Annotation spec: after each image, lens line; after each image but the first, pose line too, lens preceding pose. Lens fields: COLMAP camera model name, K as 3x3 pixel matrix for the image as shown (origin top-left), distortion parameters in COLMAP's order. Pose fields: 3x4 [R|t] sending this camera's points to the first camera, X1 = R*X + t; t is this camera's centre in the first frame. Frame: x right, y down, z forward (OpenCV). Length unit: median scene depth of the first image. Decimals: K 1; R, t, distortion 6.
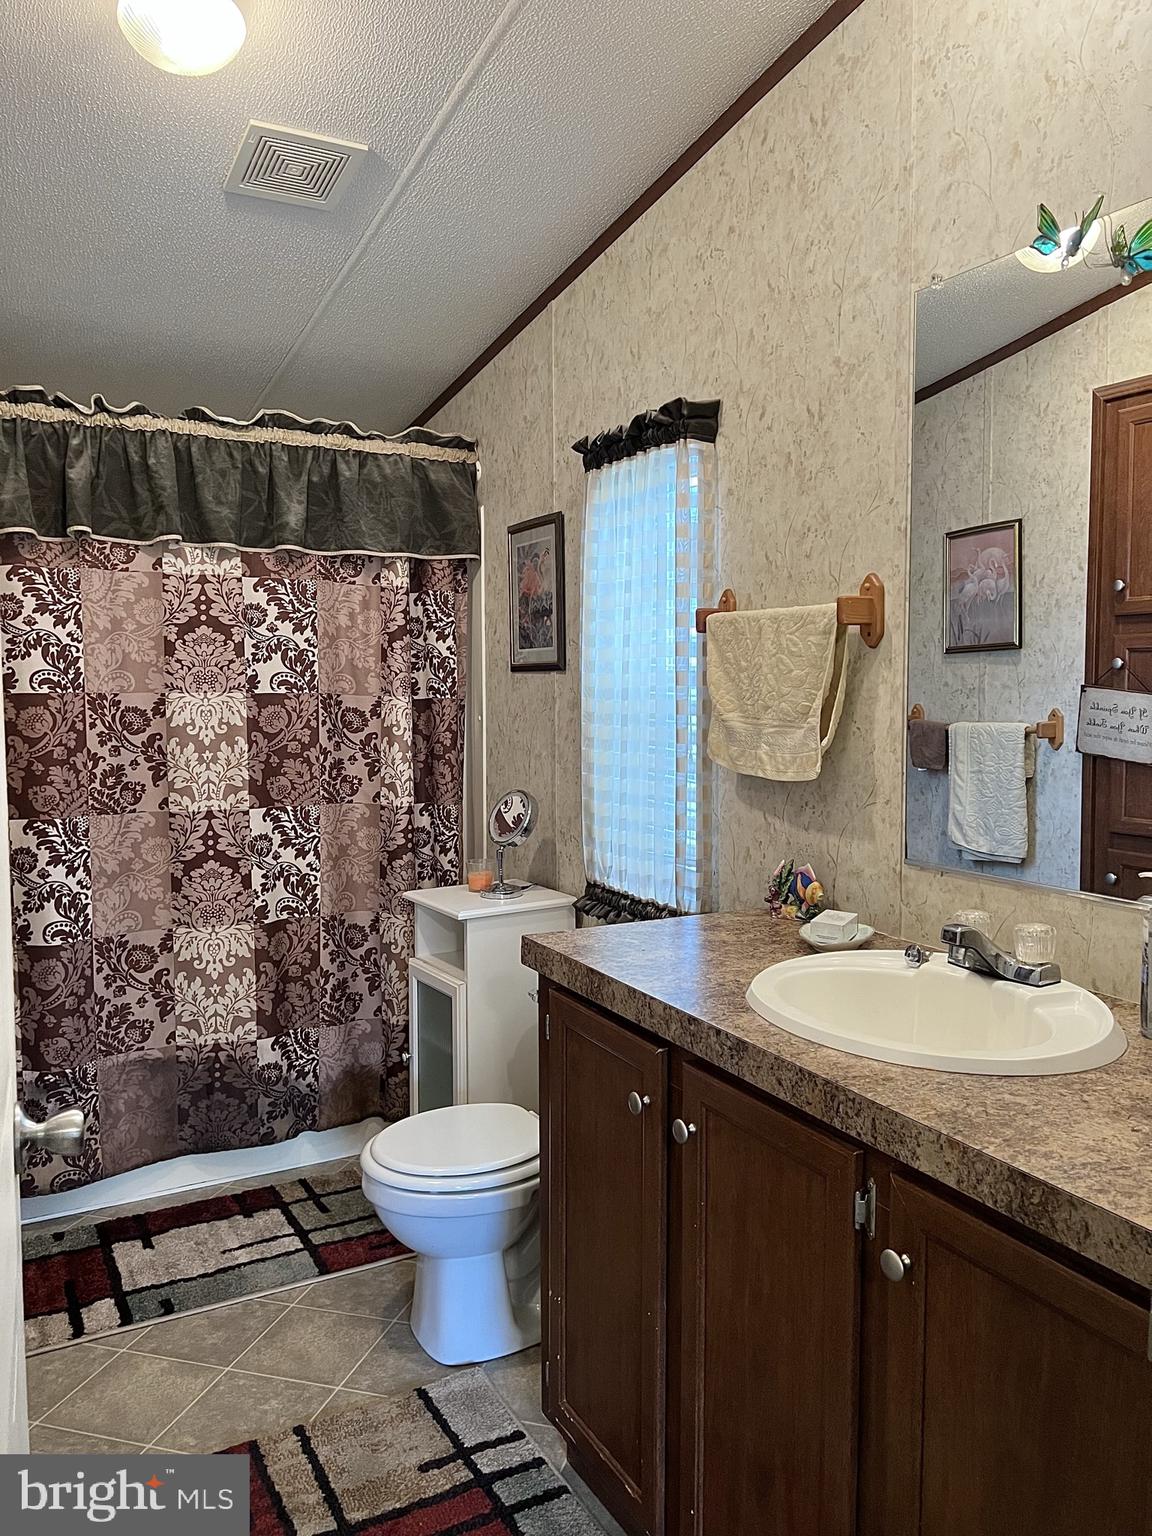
lens RADIAL K [[1149.7, 0, 580.8], [0, 1149.7, 774.8], [0, 0, 1]] dist [0.119646, -0.274988]
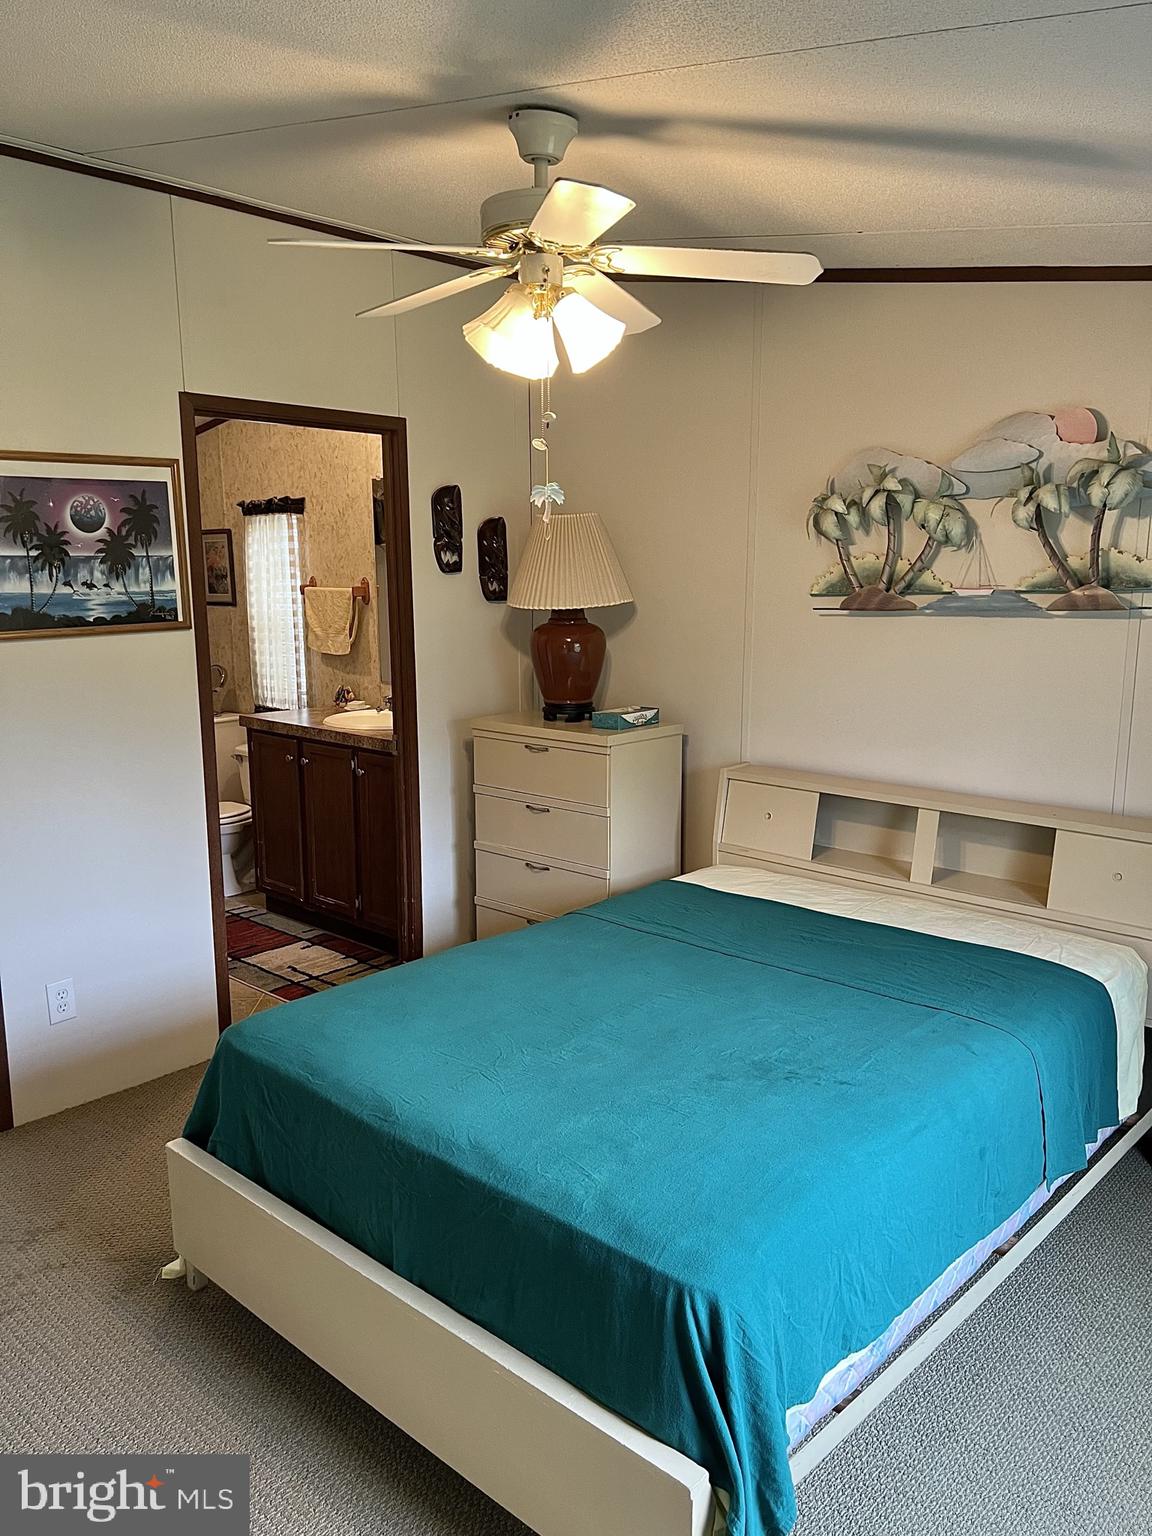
lens RADIAL K [[1149.7, 0, 580.8], [0, 1149.7, 774.8], [0, 0, 1]] dist [0.119646, -0.274988]
pose [[0.946908, -0.059292, 0.315991, -0.134422], [0.029406, 0.994700, 0.098526, 0.030908], [-0.320158, -0.084002, 0.943633, -1.526994]]
